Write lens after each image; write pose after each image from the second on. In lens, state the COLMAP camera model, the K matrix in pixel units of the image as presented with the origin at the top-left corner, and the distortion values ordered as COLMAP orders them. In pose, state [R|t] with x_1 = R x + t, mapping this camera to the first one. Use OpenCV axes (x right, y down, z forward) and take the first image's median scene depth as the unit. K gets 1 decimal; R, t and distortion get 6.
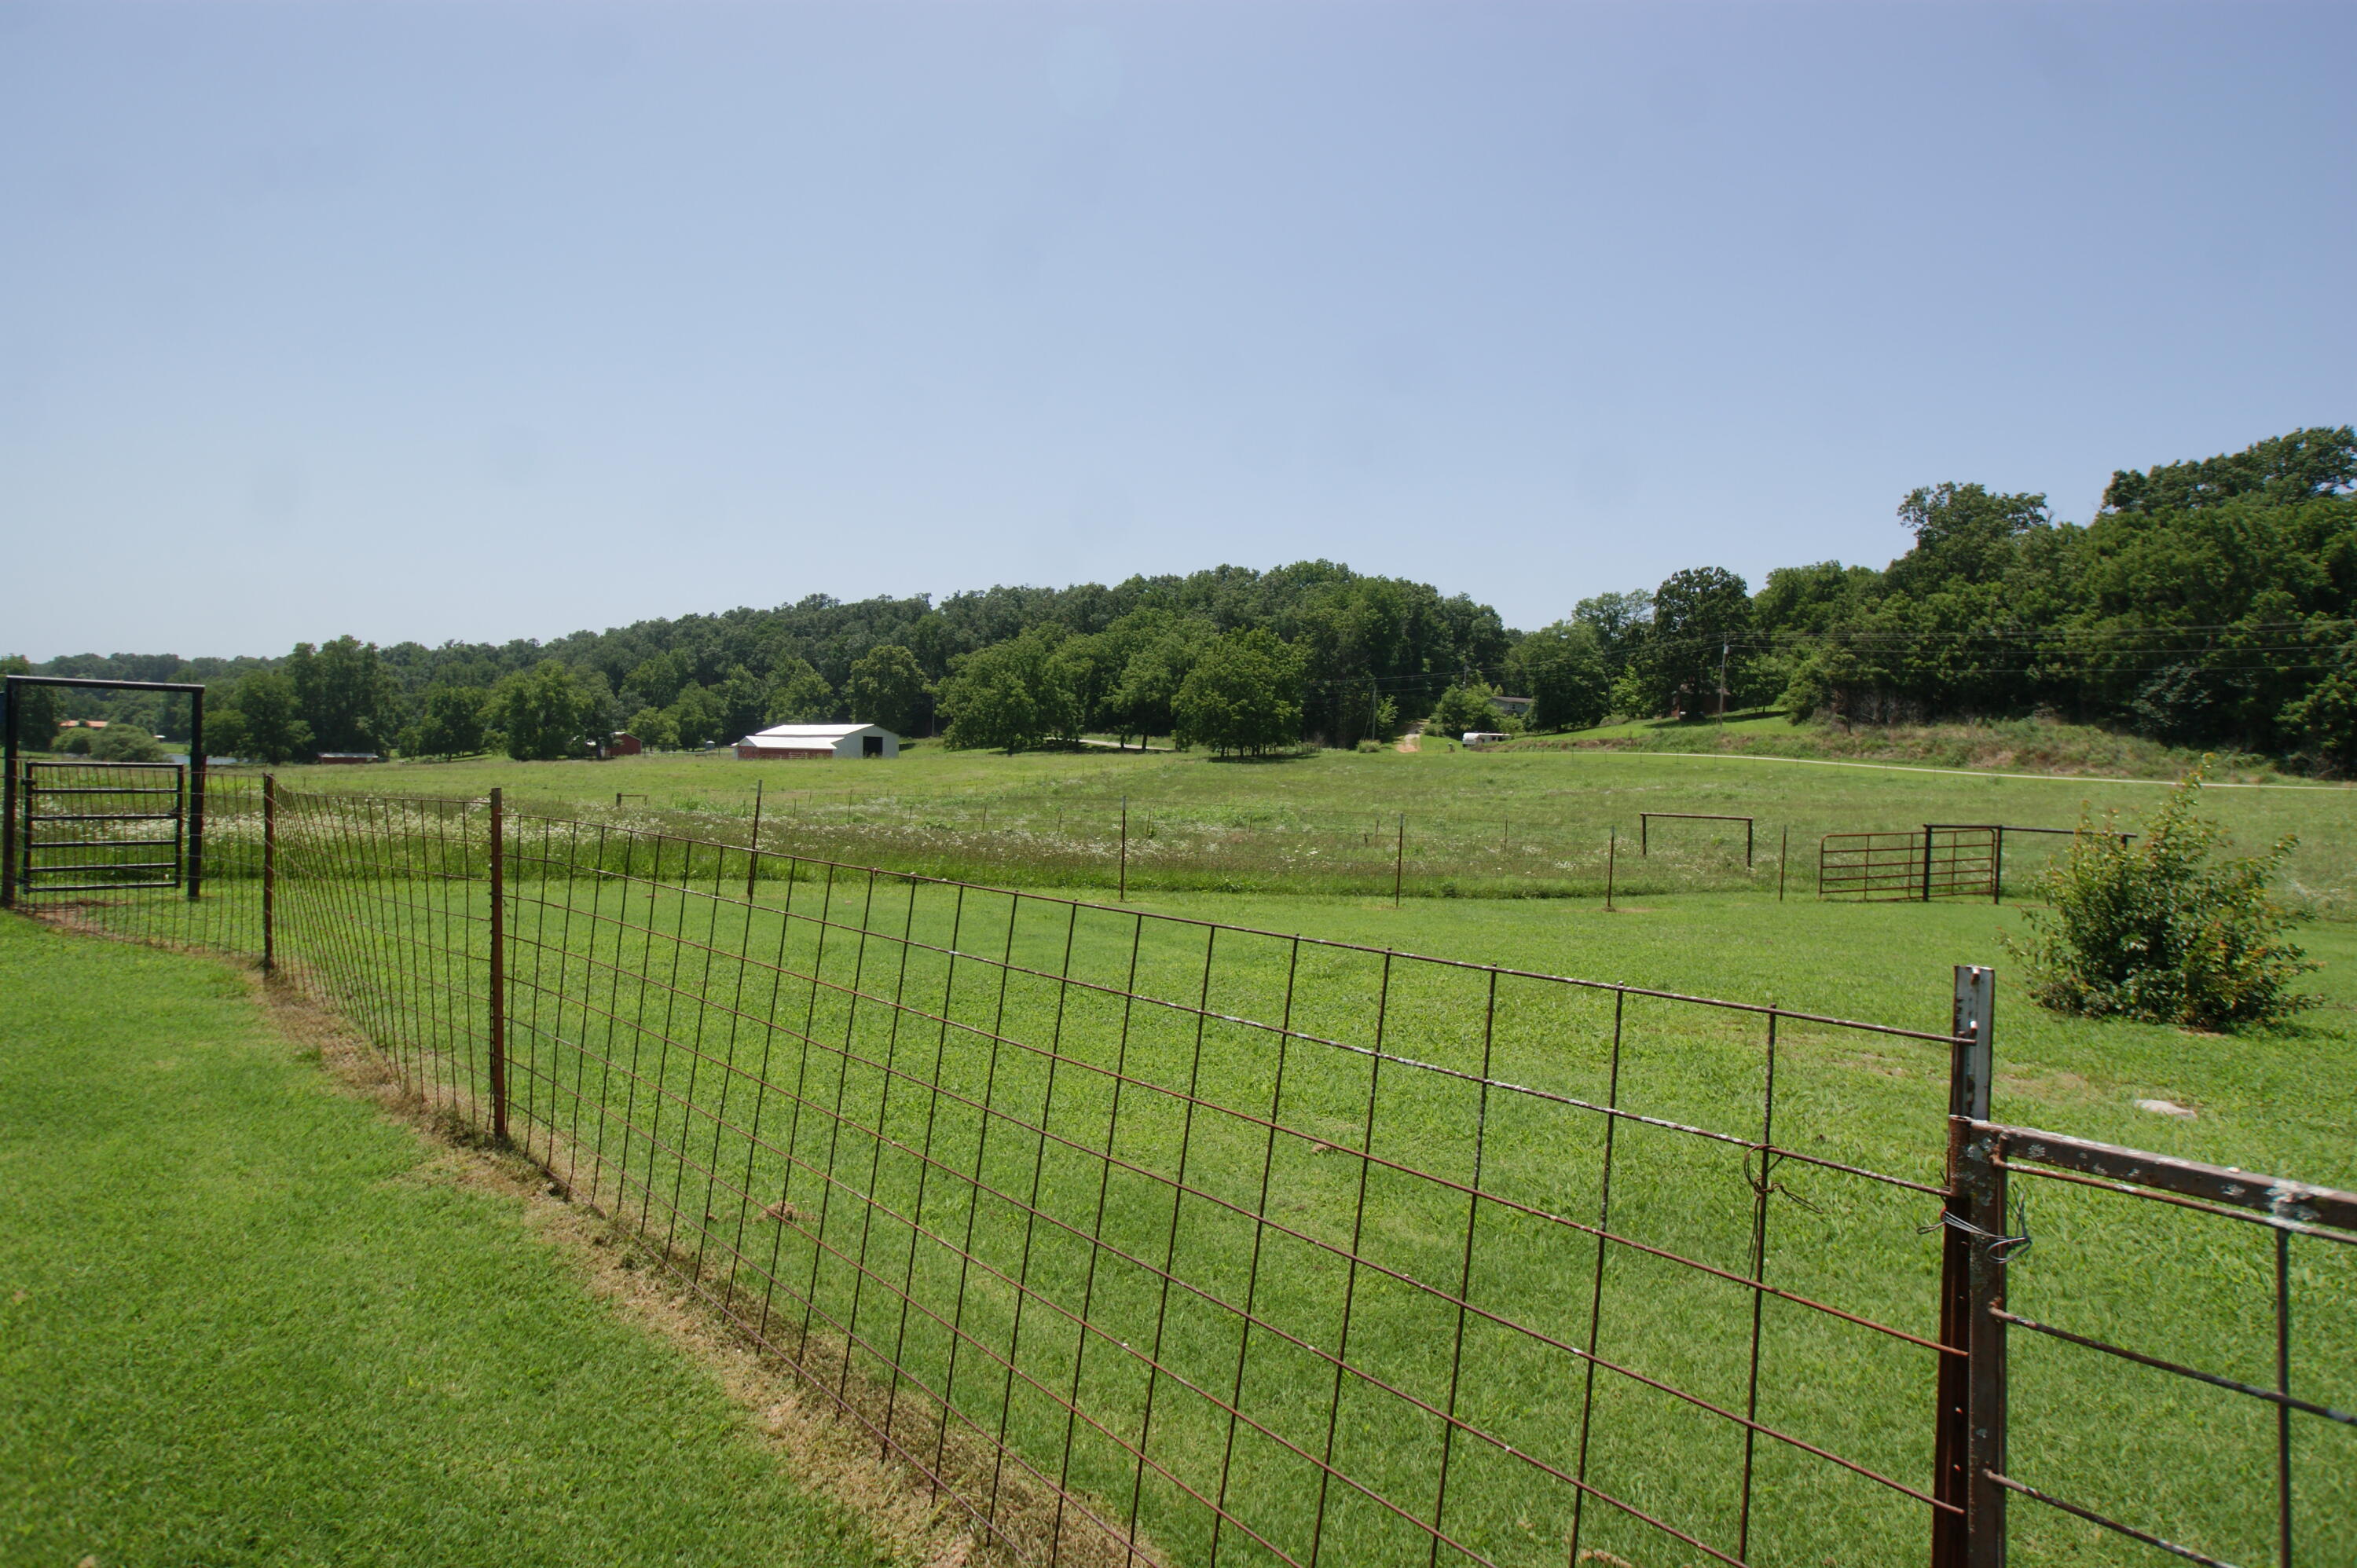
lens RADIAL K [[1248.2, 0, 1178.5], [0, 1248.2, 784.0], [0, 0, 1]] dist [-0.048534, 0.034040]
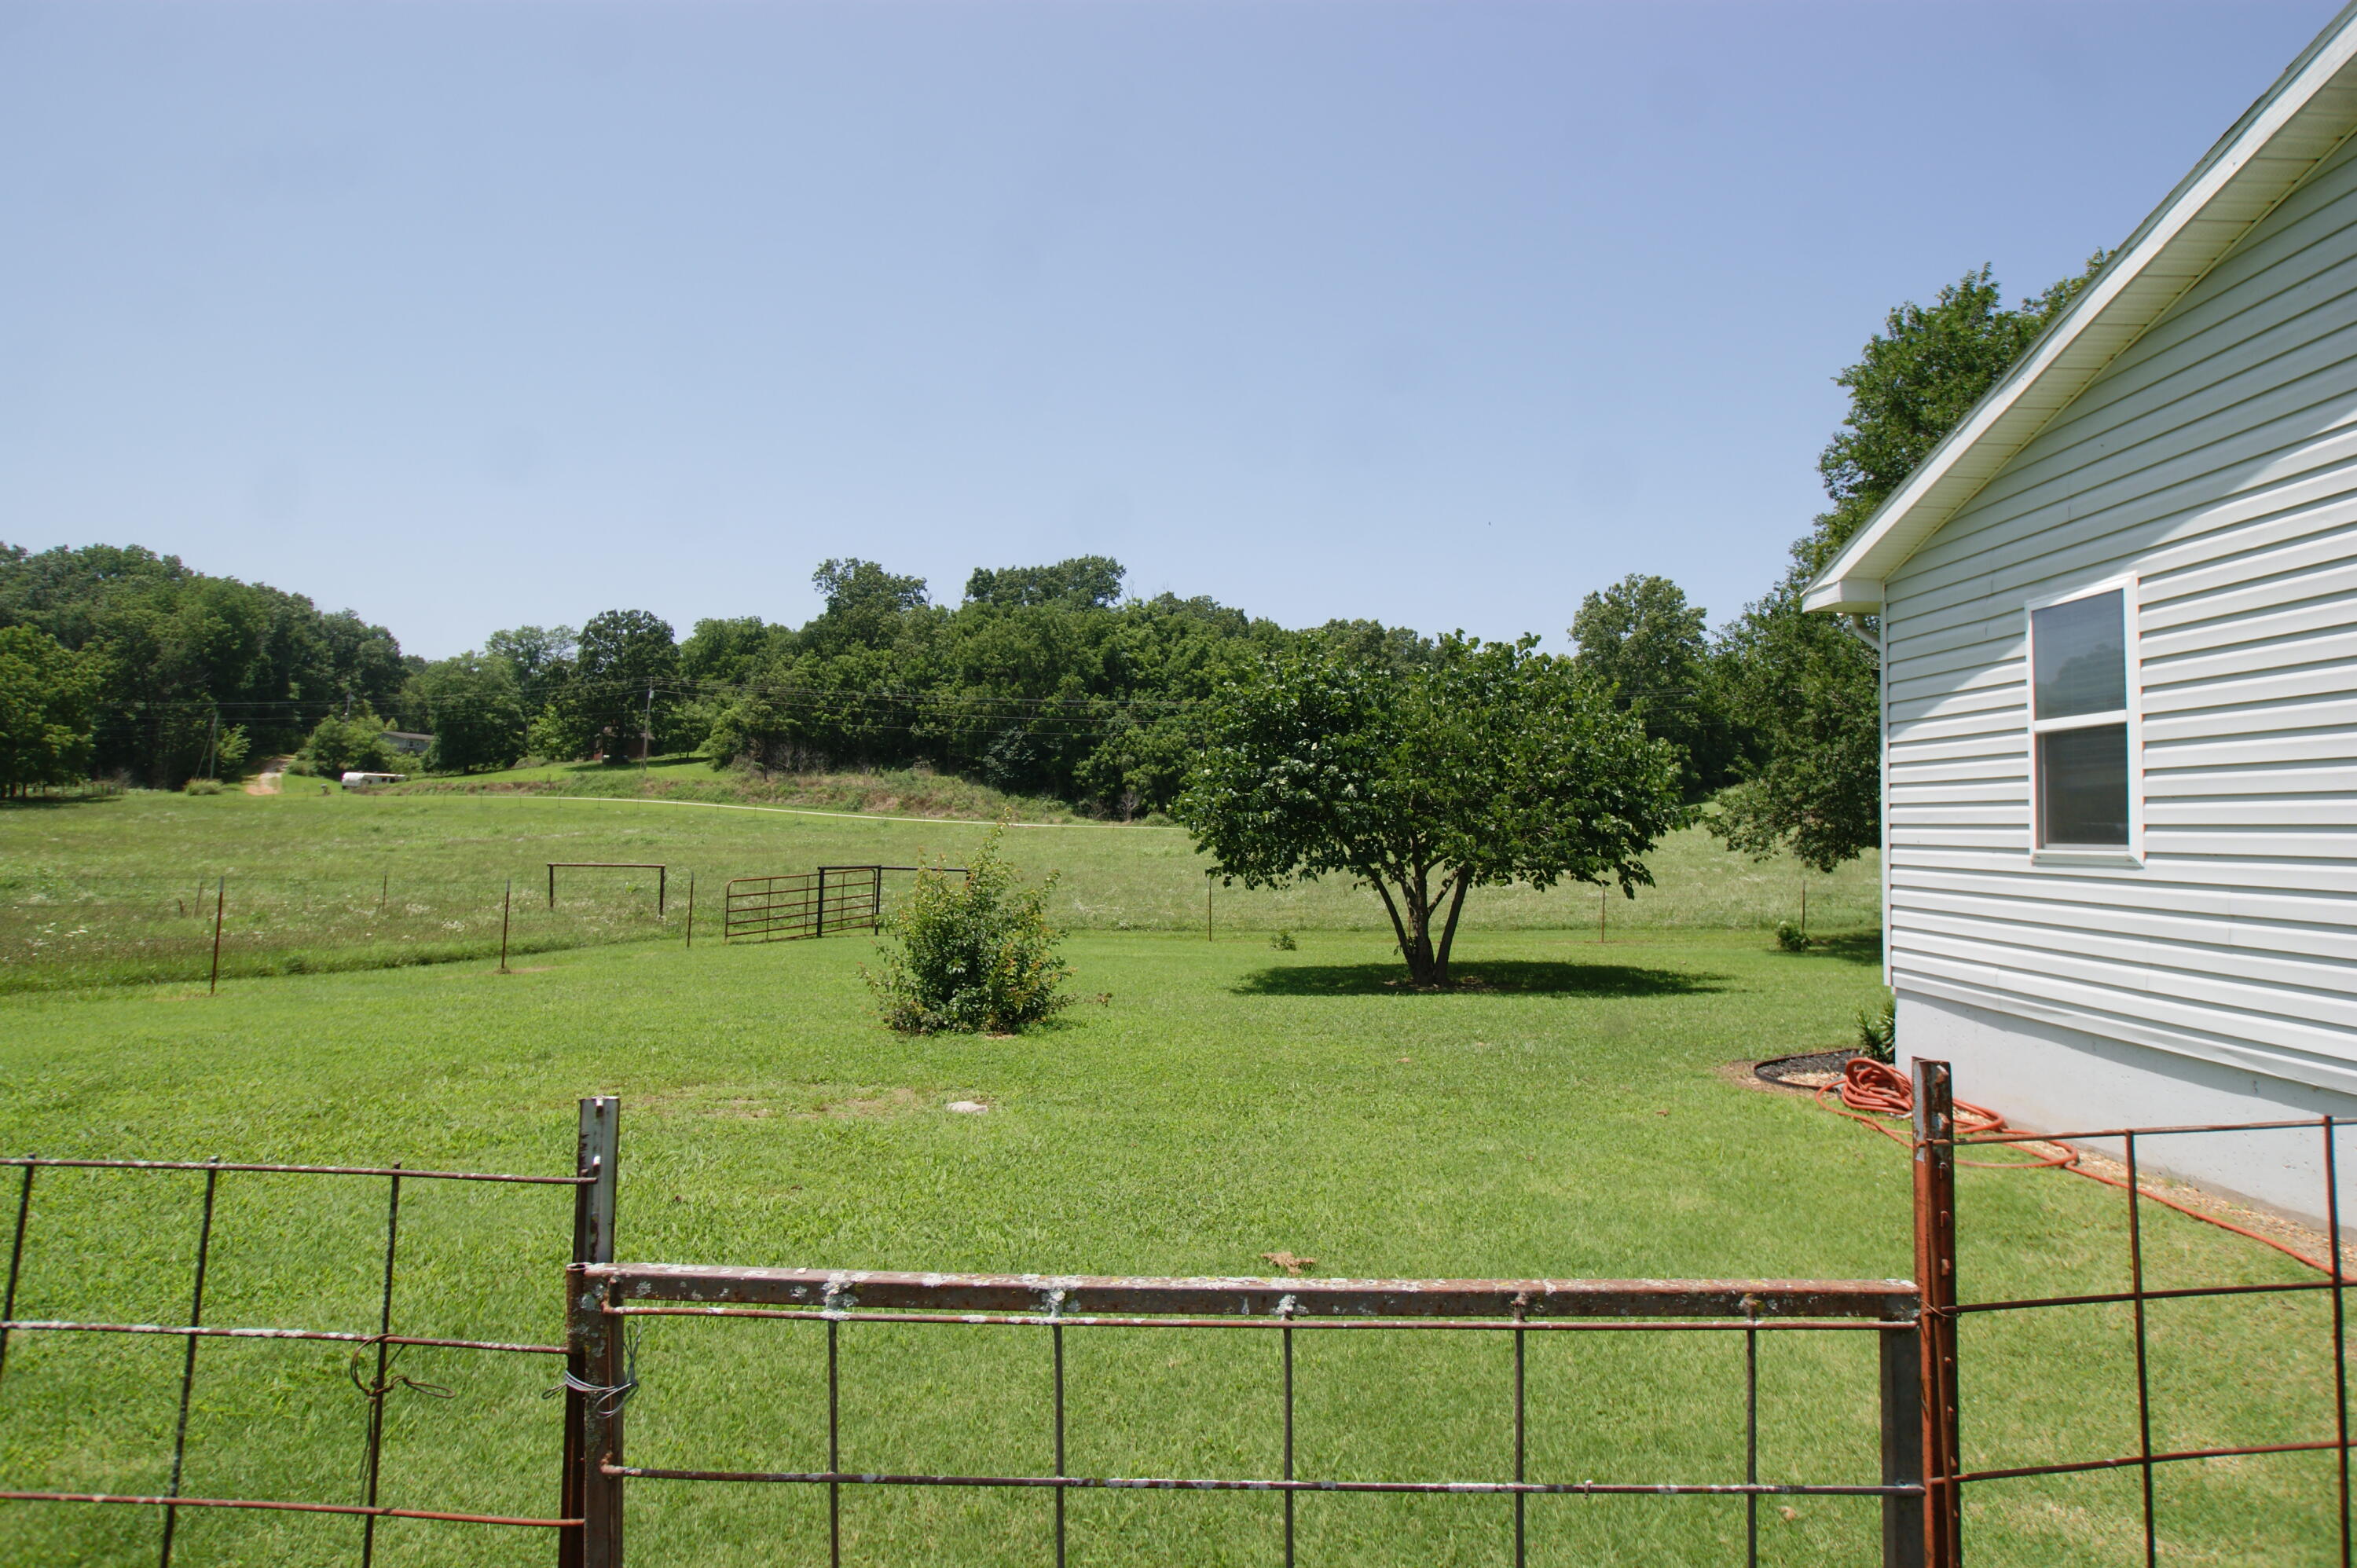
lens RADIAL K [[1248.2, 0, 1178.5], [0, 1248.2, 784.0], [0, 0, 1]] dist [-0.048534, 0.034040]
pose [[0.691631, 0.013751, 0.722120, 0.015265], [0.009770, 0.999549, -0.028391, -0.003478], [-0.722185, 0.026691, 0.691185, 0.000991]]
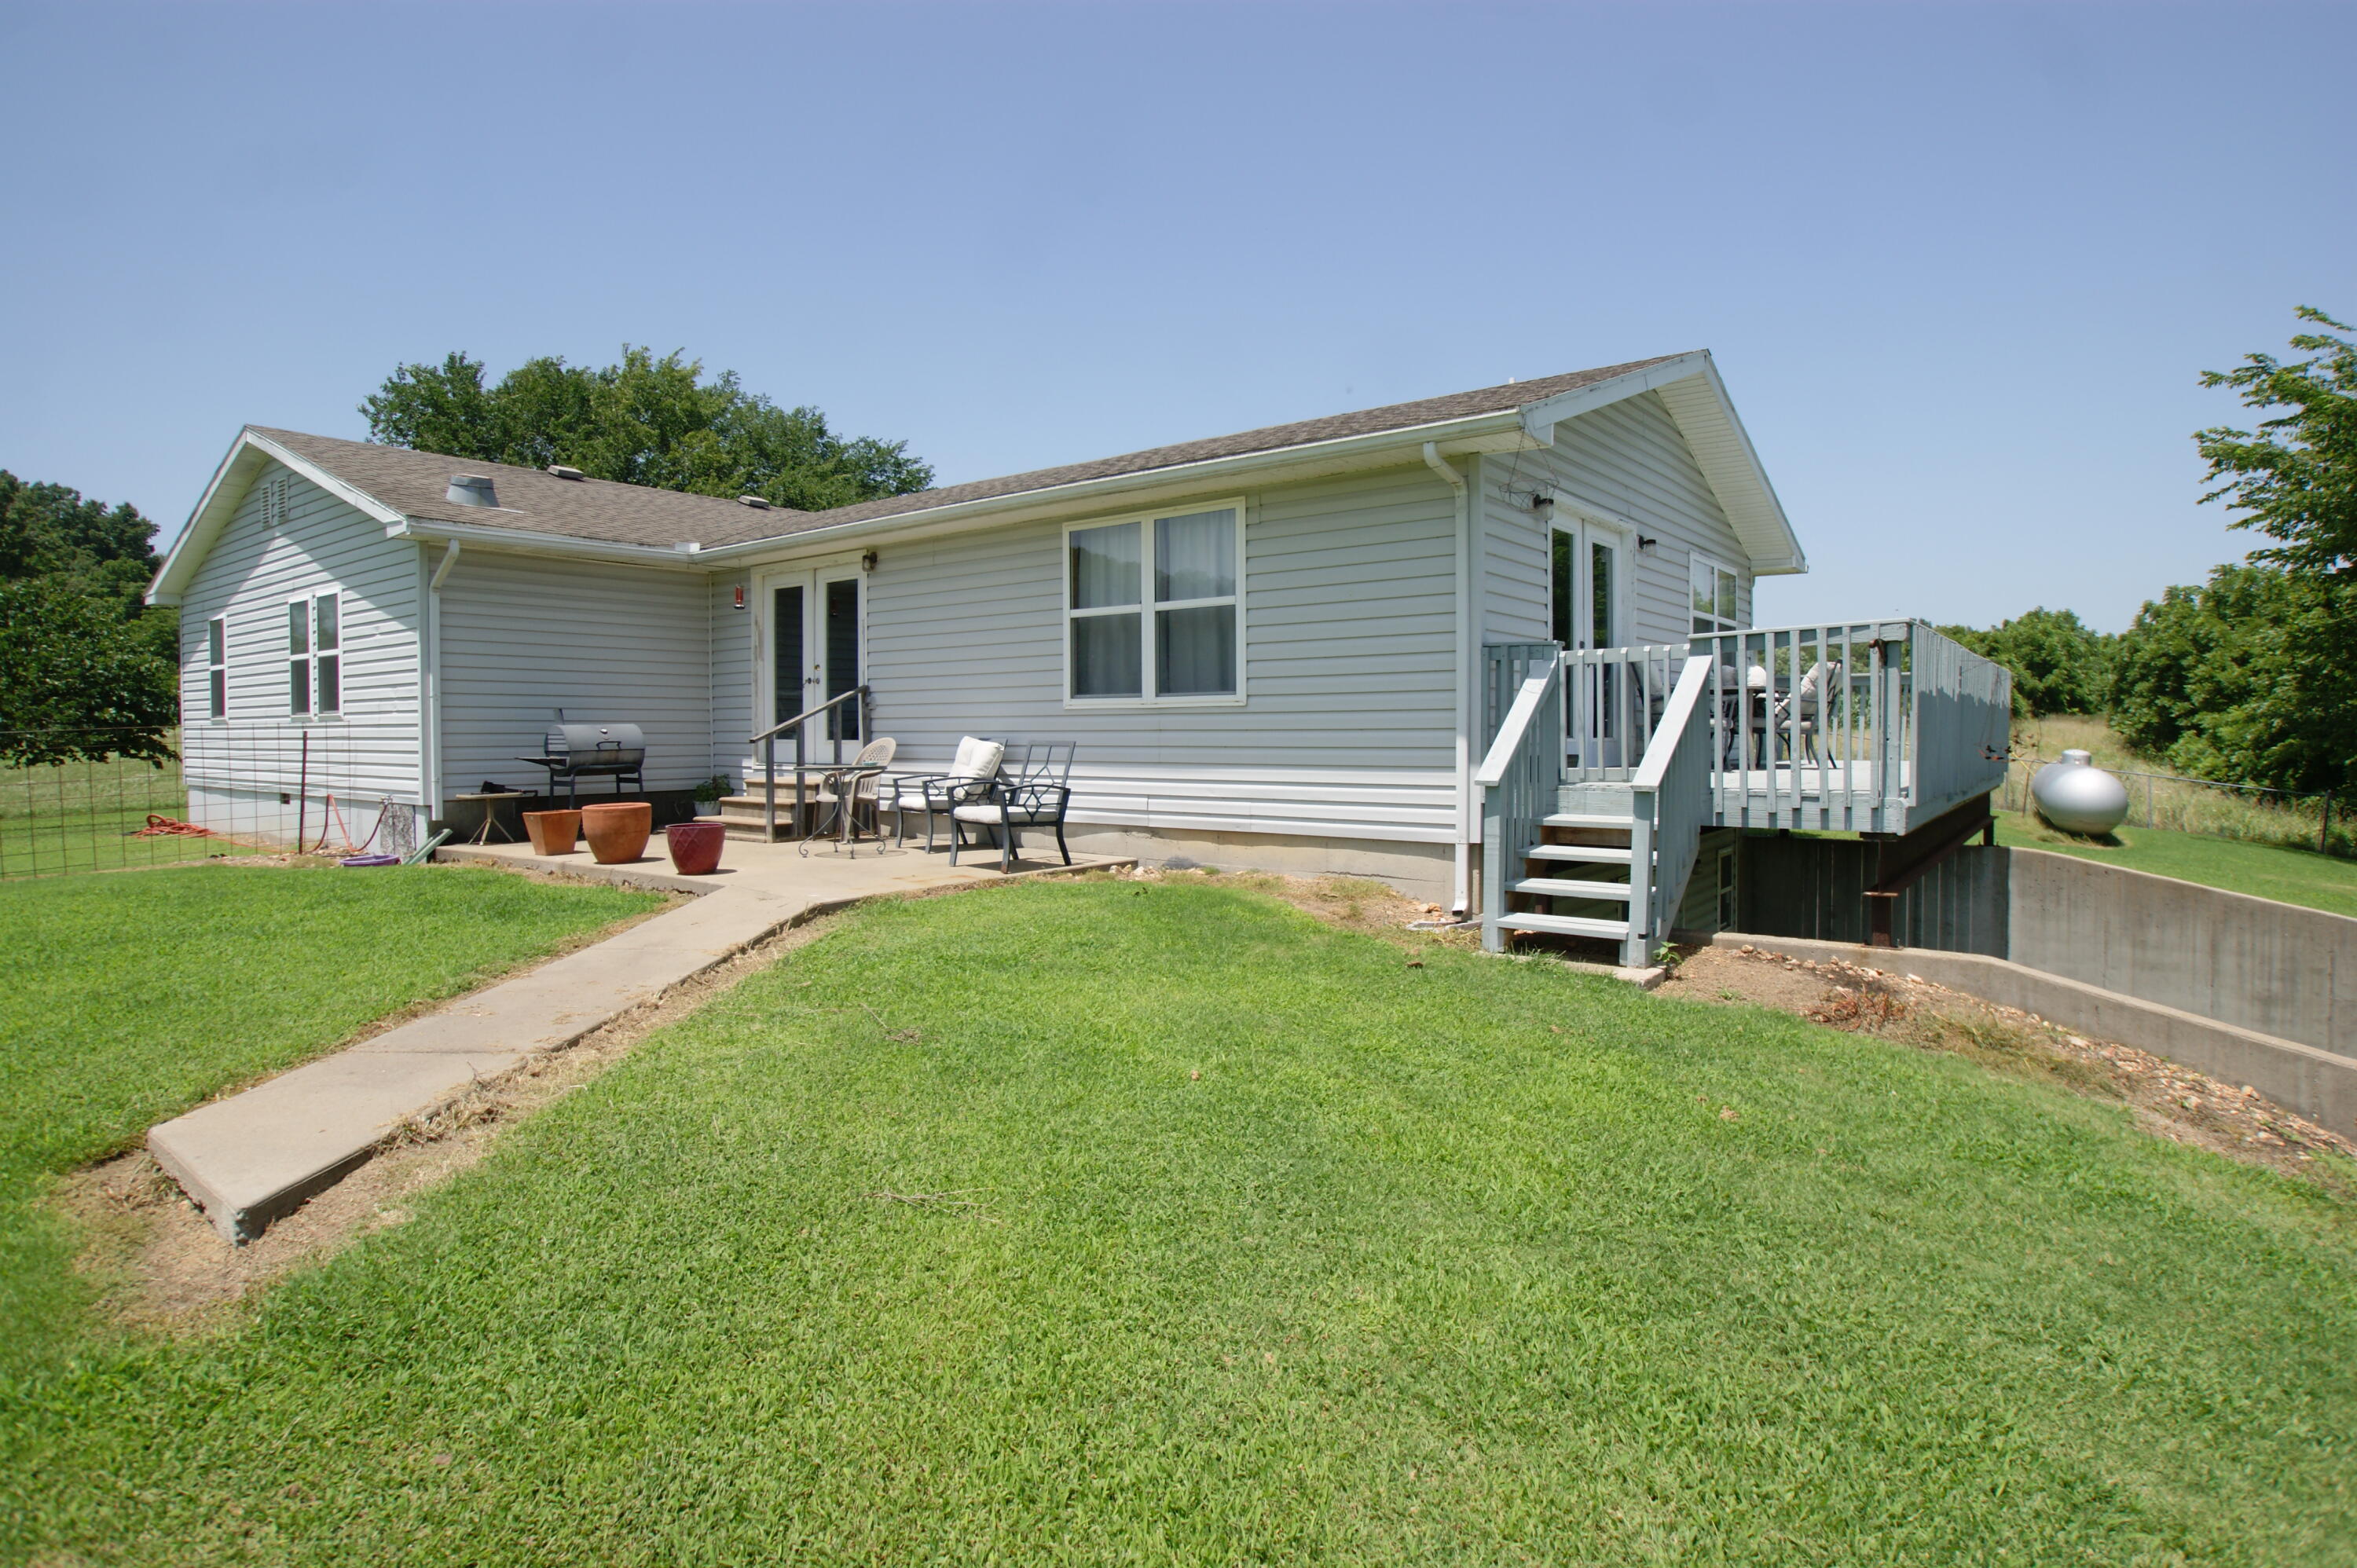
lens RADIAL K [[1248.2, 0, 1178.5], [0, 1248.2, 784.0], [0, 0, 1]] dist [-0.048534, 0.034040]
pose [[-0.138171, -0.058622, 0.988672, -1.022348], [0.014619, 0.998017, 0.061220, 0.024168], [-0.990300, 0.022912, -0.137040, -0.959847]]
